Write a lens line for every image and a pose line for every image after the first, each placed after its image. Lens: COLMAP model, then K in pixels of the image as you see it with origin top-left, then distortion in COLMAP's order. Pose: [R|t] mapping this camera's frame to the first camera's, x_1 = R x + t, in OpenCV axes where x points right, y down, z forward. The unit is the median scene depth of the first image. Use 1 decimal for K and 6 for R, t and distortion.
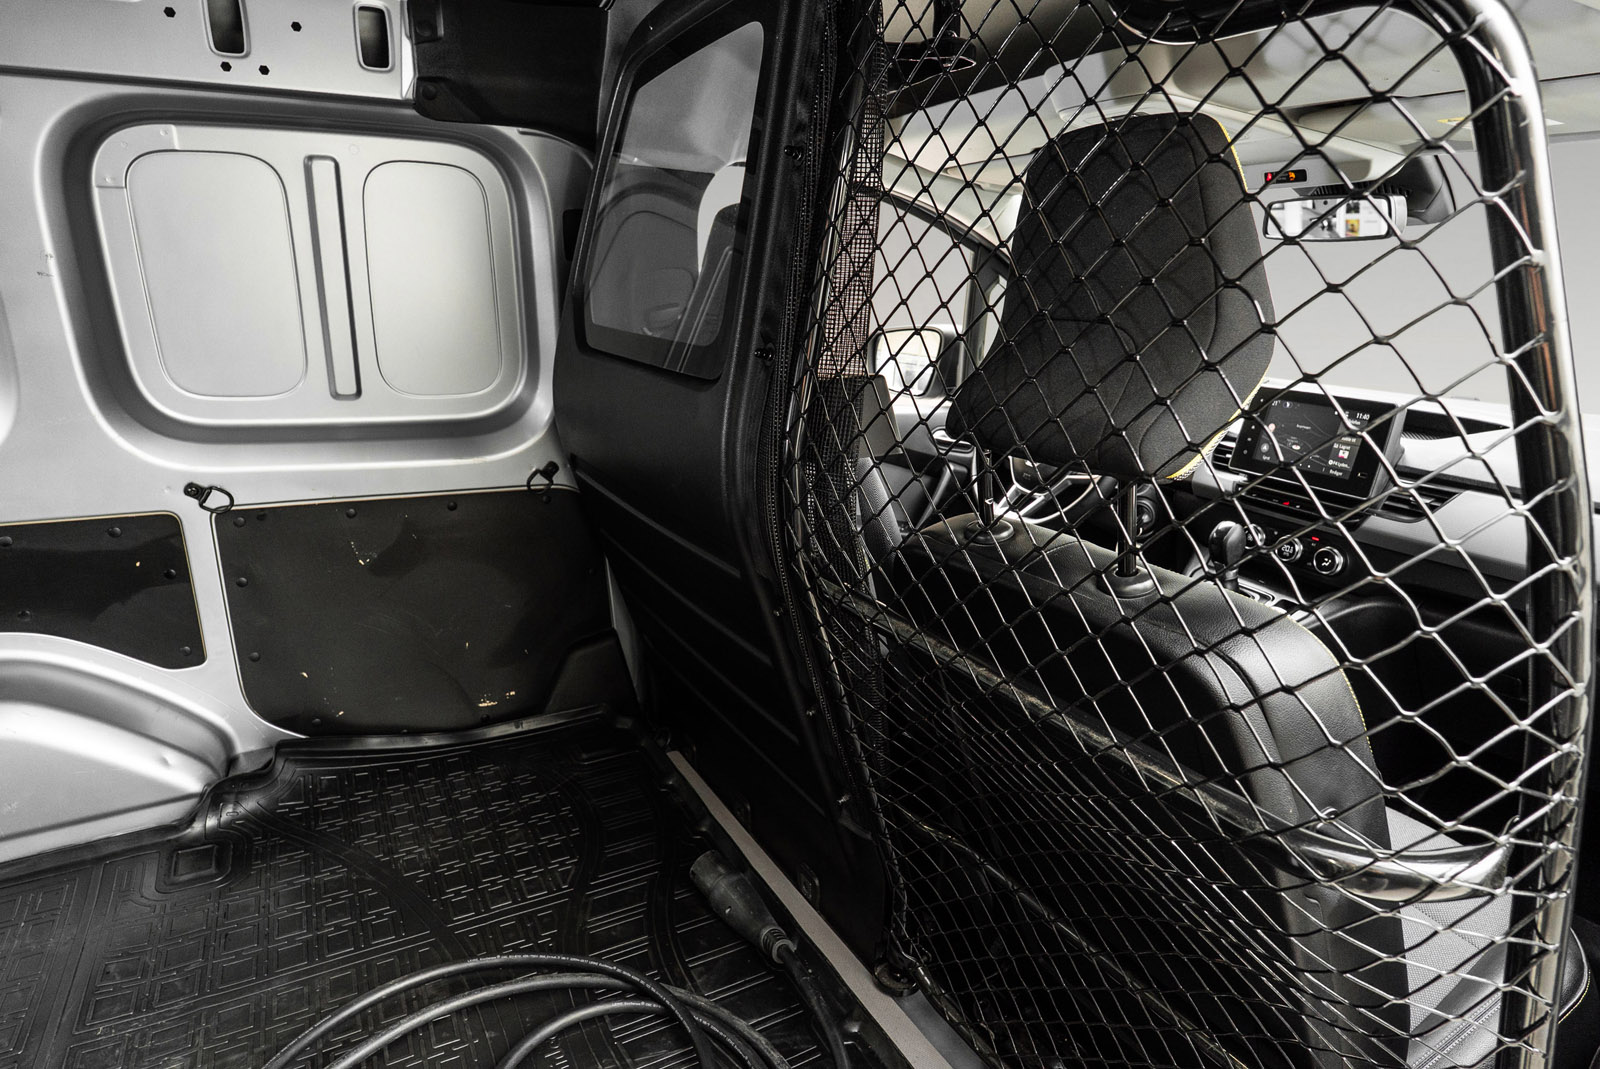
lens RADIAL K [[914.2, 0, 800.0], [0, 914.2, 534.5], [0, 0, 1]] dist [-0.021860, -0.000226]
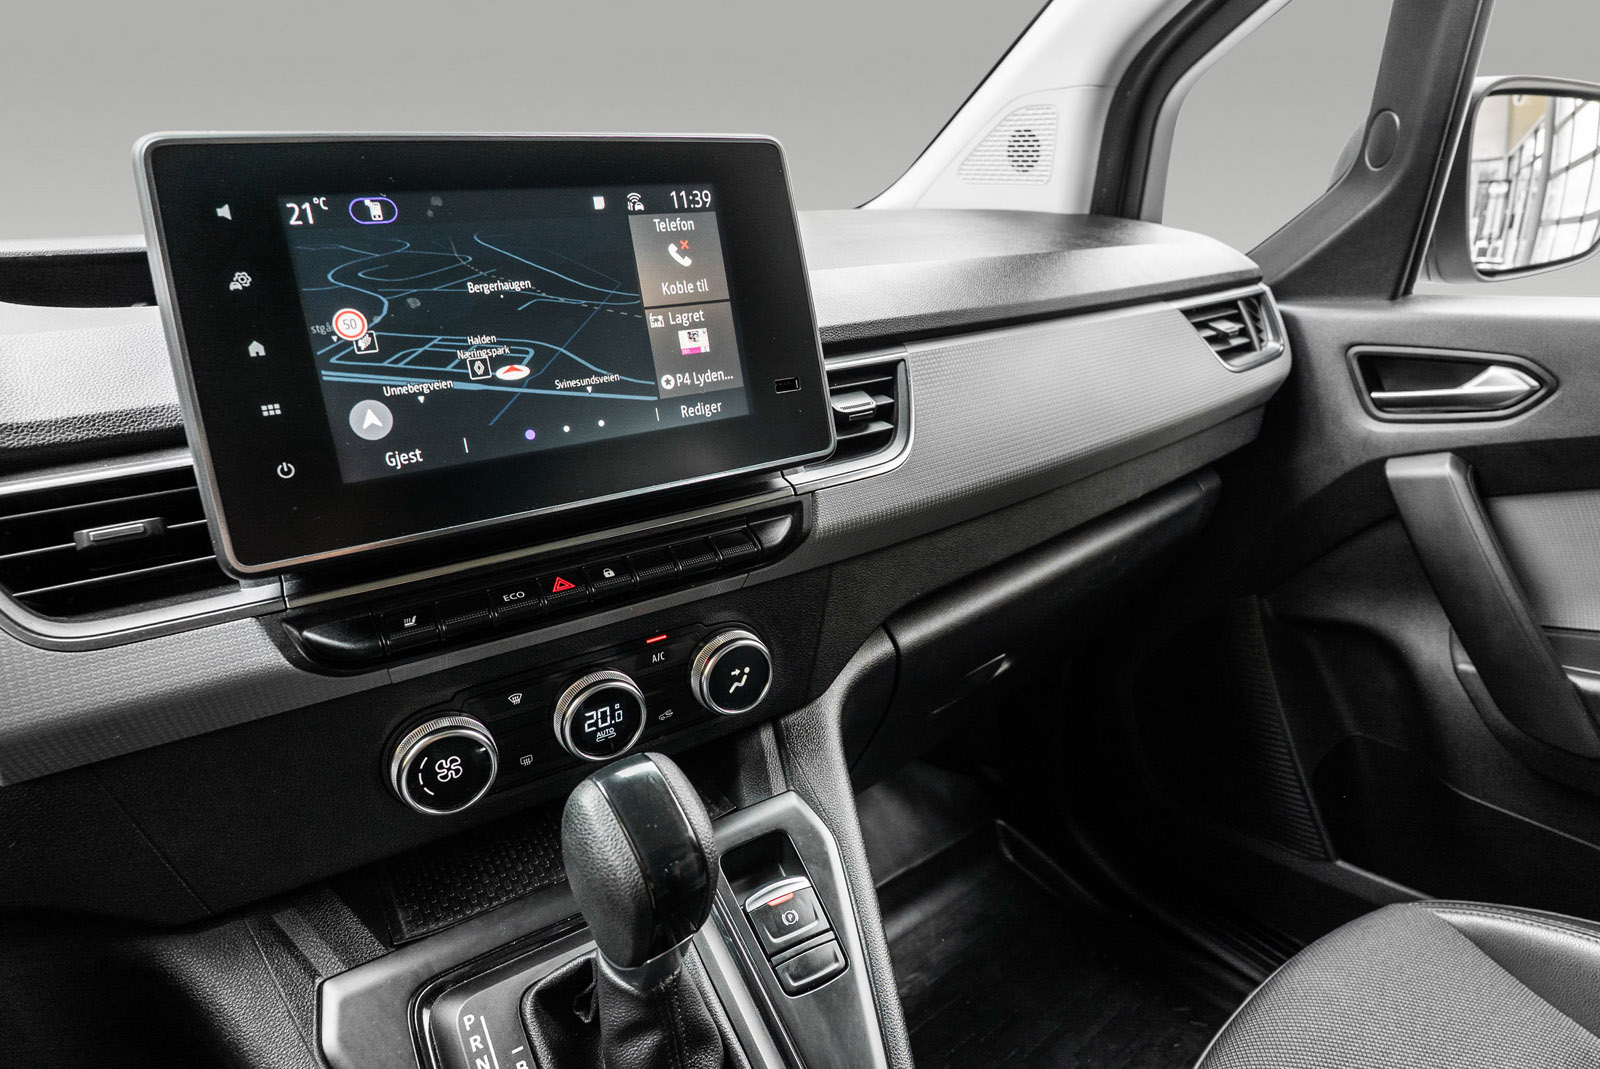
lens RADIAL K [[884.3, 0, 800.0], [0, 884.3, 534.5], [0, 0, 1]] dist [-0.019911, 0.000833]
pose [[-0.120715, -0.374876, 0.919182, 0.537087], [0.292829, 0.871302, 0.393806, -0.232443], [-0.948514, 0.316701, 0.004595, 1.686918]]
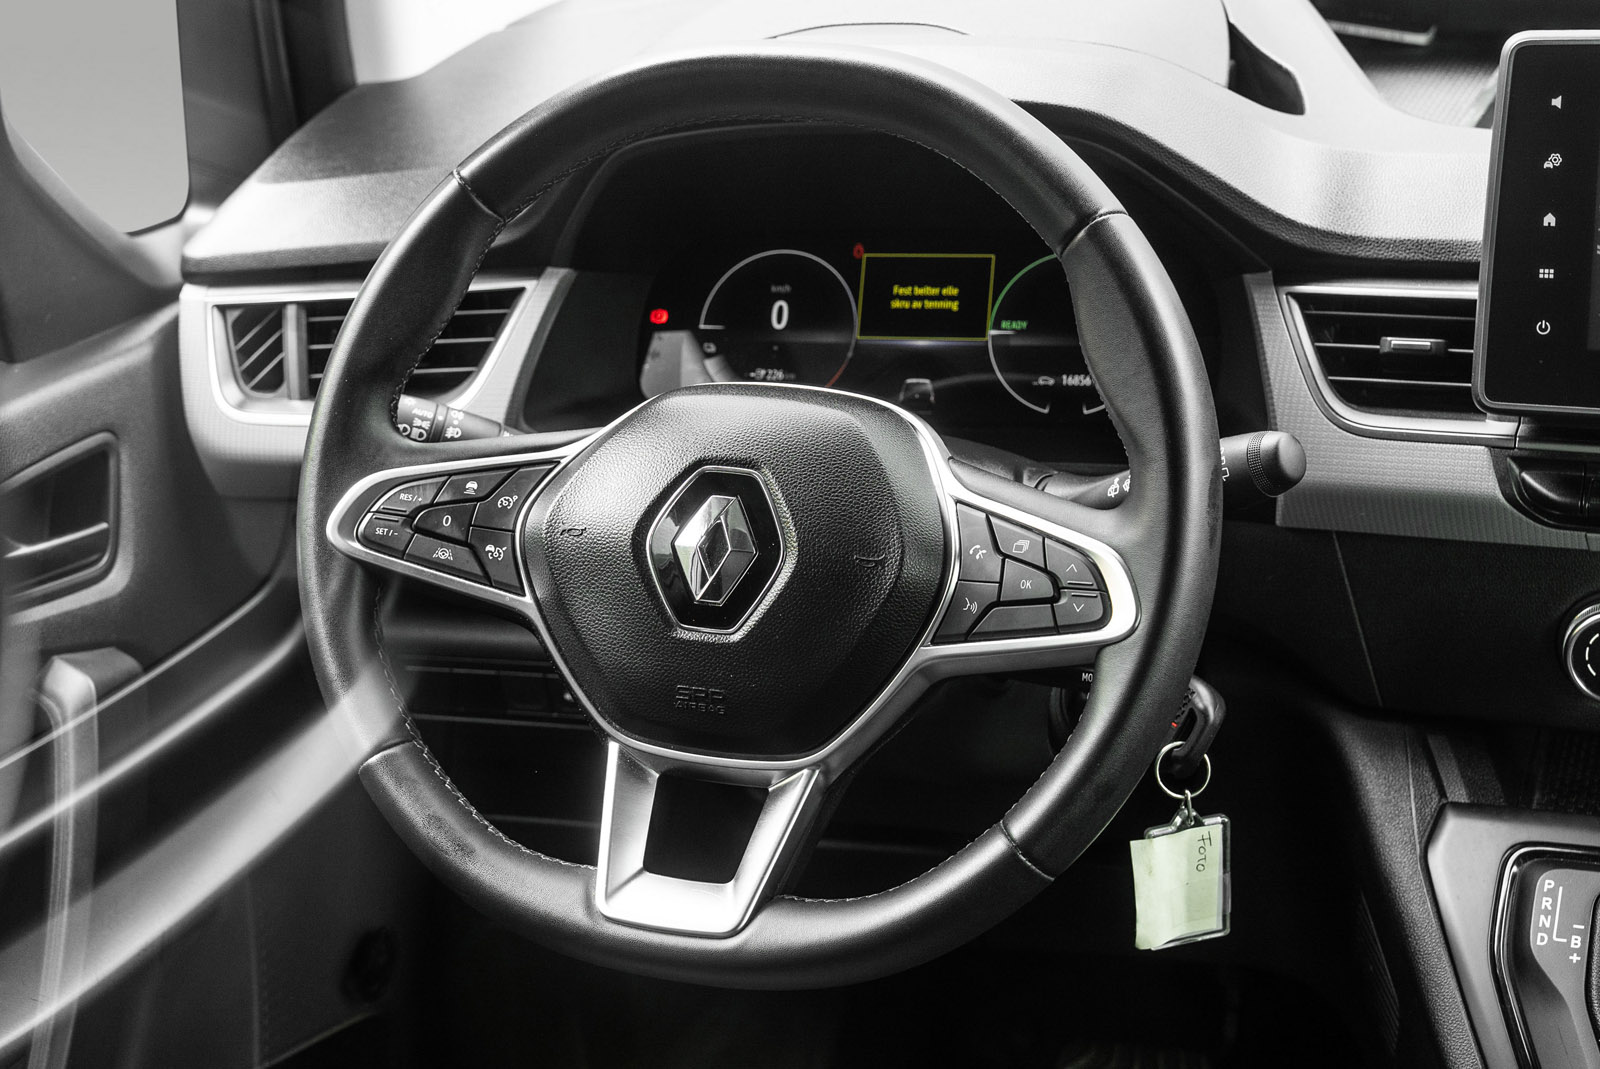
lens RADIAL K [[2707.9, 0, 800.0], [0, 2707.9, 534.5], [0, 0, 1]] dist [-0.001582, 0.163712]
pose [[0.718746, -0.317573, 0.618507, -0.195370], [0.269287, 0.947309, 0.173467, -0.405334], [-0.641006, 0.041877, 0.766393, 1.107507]]
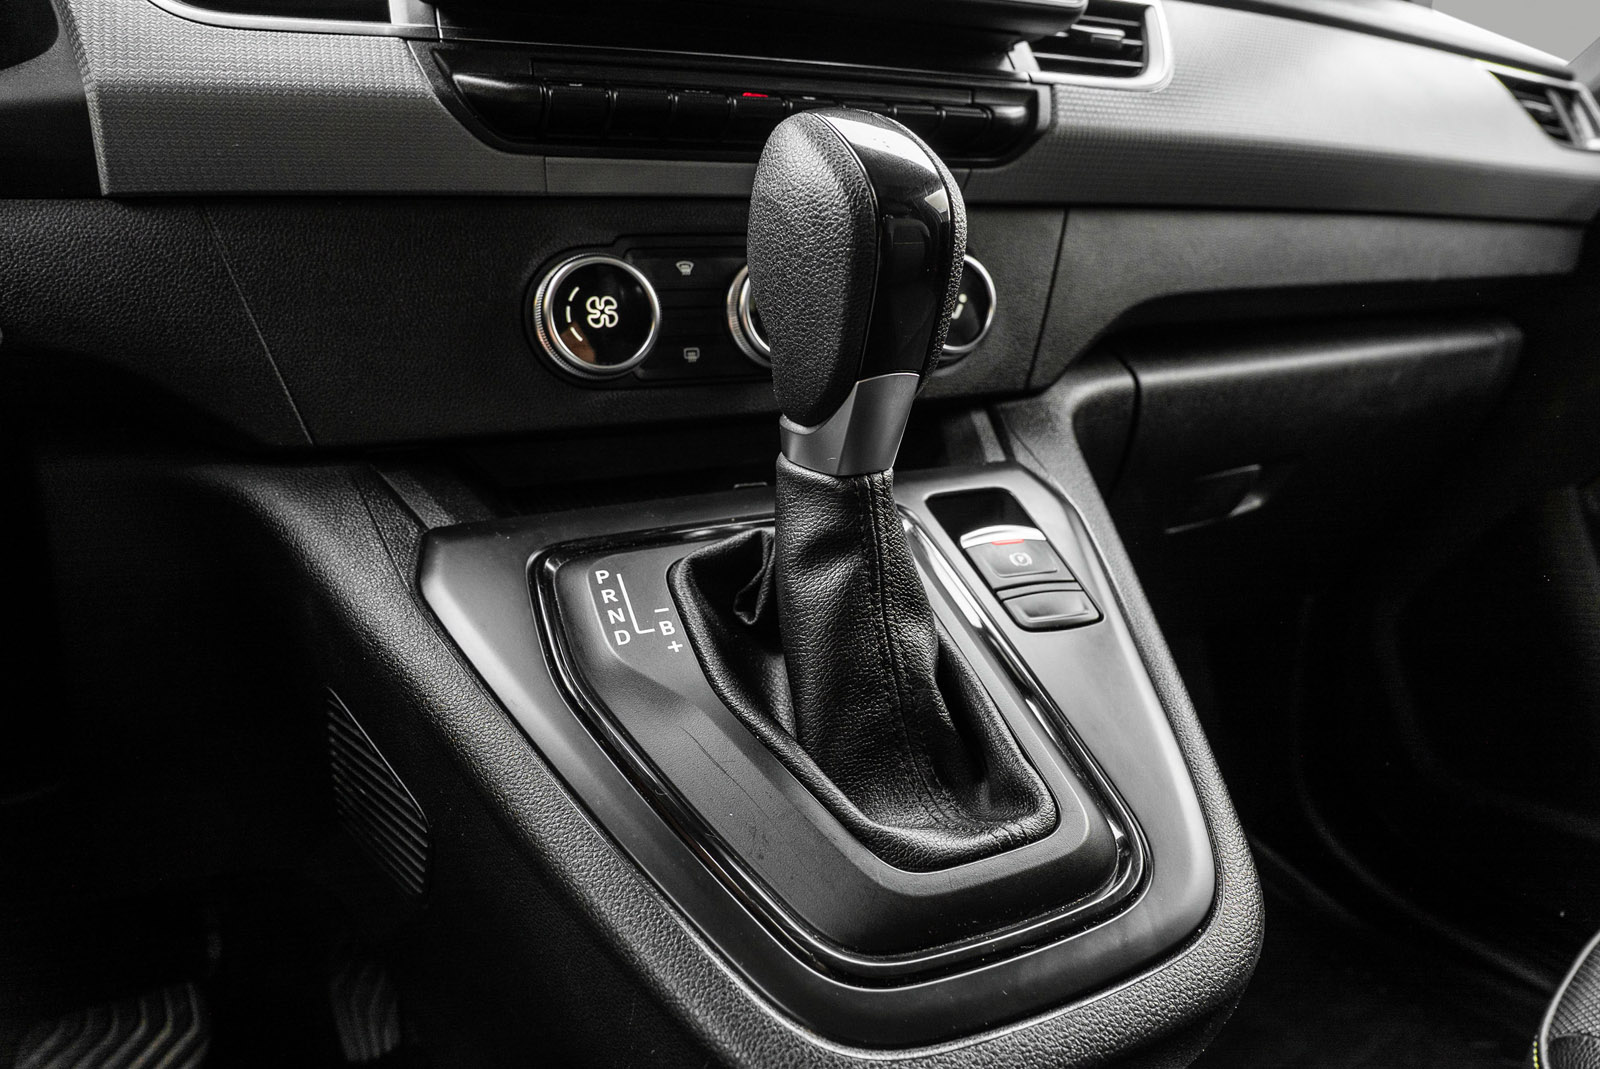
lens RADIAL K [[914.2, 0, 800.0], [0, 914.2, 534.5], [0, 0, 1]] dist [-0.021860, -0.000226]
pose [[0.042910, -0.256555, 0.965577, 0.543752], [0.304257, 0.923915, 0.231965, 0.030344], [-0.951623, 0.283830, 0.117704, 1.806297]]
